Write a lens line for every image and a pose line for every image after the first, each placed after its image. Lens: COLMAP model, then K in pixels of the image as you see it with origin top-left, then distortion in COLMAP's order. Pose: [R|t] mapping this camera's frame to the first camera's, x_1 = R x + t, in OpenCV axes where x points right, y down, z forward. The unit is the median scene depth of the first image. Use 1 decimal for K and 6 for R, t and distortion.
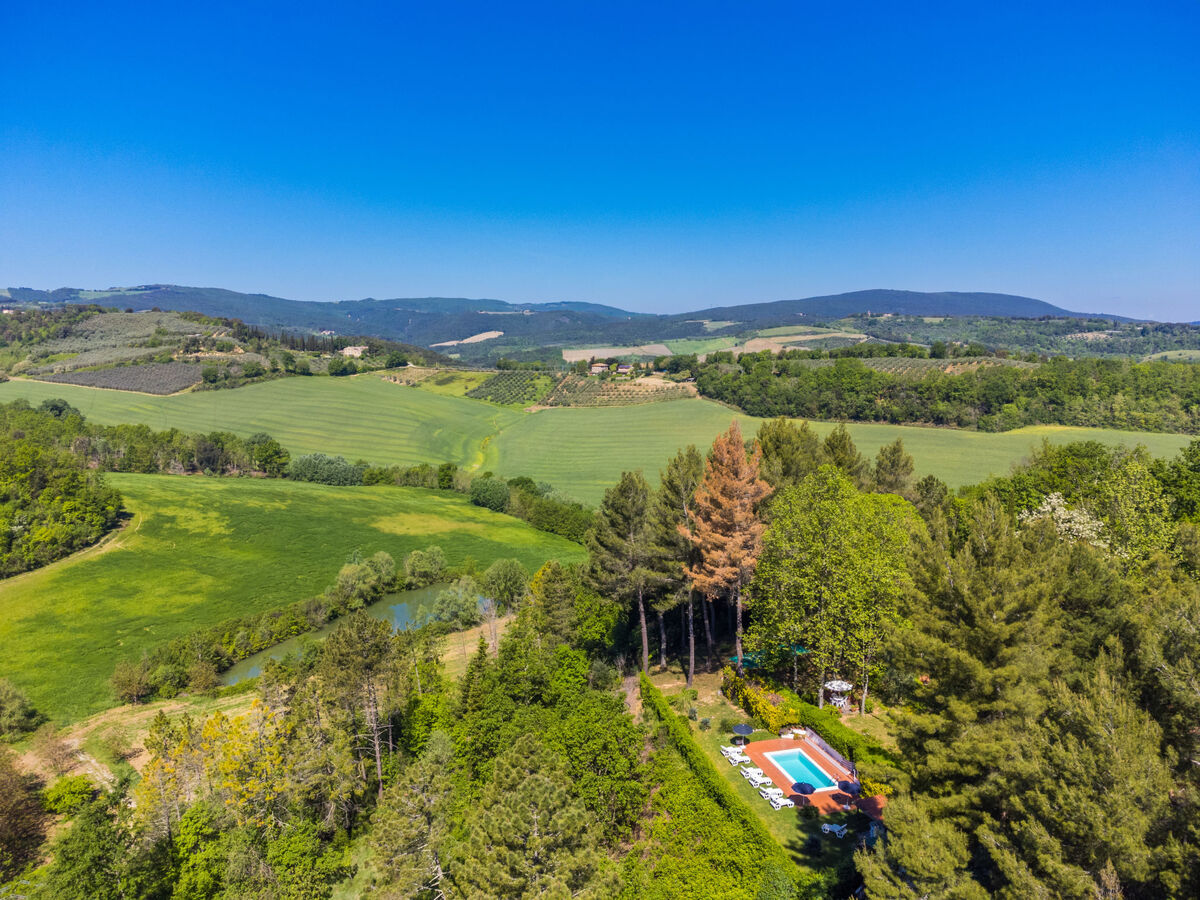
lens RADIAL K [[874.4, 0, 600.0], [0, 874.4, 450.0], [0, 0, 1]] dist [-0.001831, 0.004621]
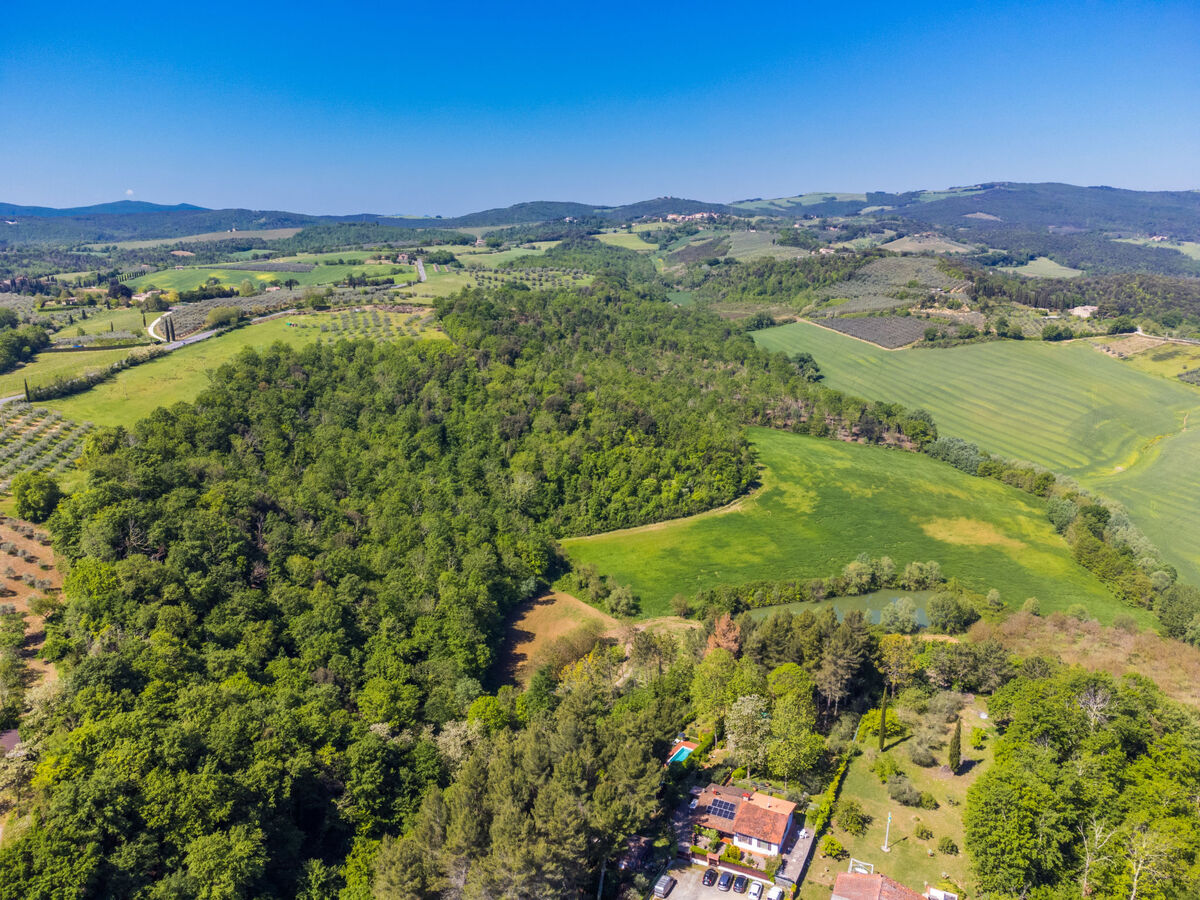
lens RADIAL K [[874.4, 0, 600.0], [0, 874.4, 450.0], [0, 0, 1]] dist [-0.001831, 0.004621]
pose [[0.632225, 0.181375, -0.753256, 0.170783], [-0.085199, 0.982592, 0.165087, -0.086213], [0.770086, -0.040196, 0.636672, -0.073999]]
